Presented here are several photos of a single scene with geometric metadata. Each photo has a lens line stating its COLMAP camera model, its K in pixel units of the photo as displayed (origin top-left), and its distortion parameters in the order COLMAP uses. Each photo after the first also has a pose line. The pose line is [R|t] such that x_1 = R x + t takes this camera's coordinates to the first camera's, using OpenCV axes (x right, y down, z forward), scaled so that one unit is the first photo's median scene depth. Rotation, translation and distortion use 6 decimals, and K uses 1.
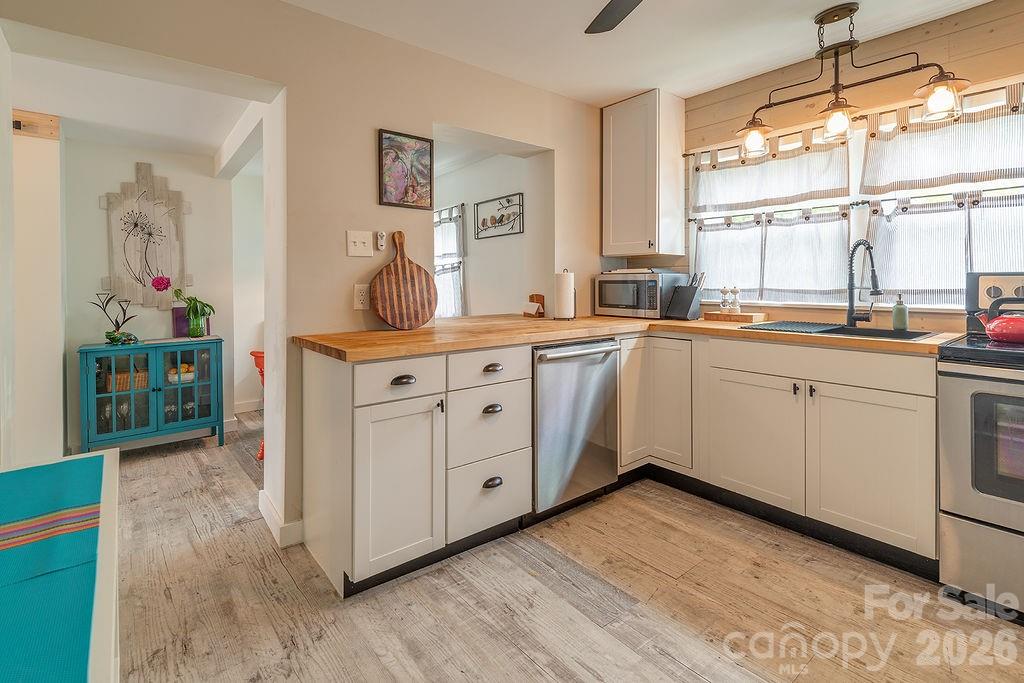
lens RADIAL K [[495.0, 0, 504.4], [0, 495.0, 277.5], [0, 0, 1]] dist [0.010491, -0.002598]
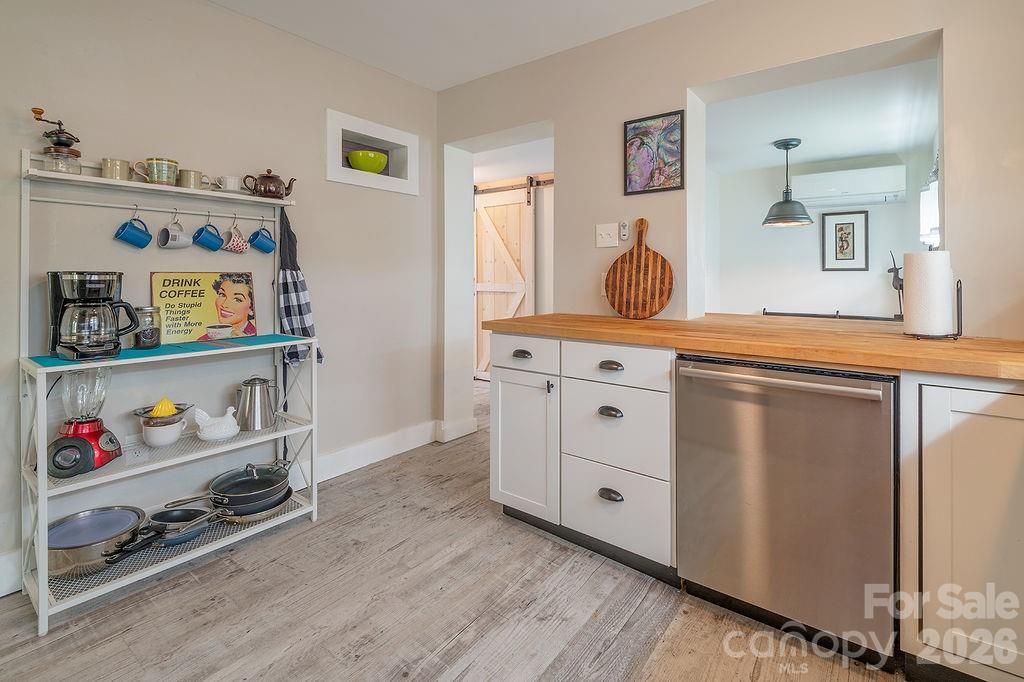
lens RADIAL K [[495.0, 0, 539.4], [0, 495.0, 272.3], [0, 0, 1]] dist [0.010491, -0.002598]
pose [[0.232517, -0.004045, -0.972584, 0.710789], [0.006436, 0.999976, -0.002621, 0.014538], [0.972571, -0.005650, 0.232537, 0.586287]]
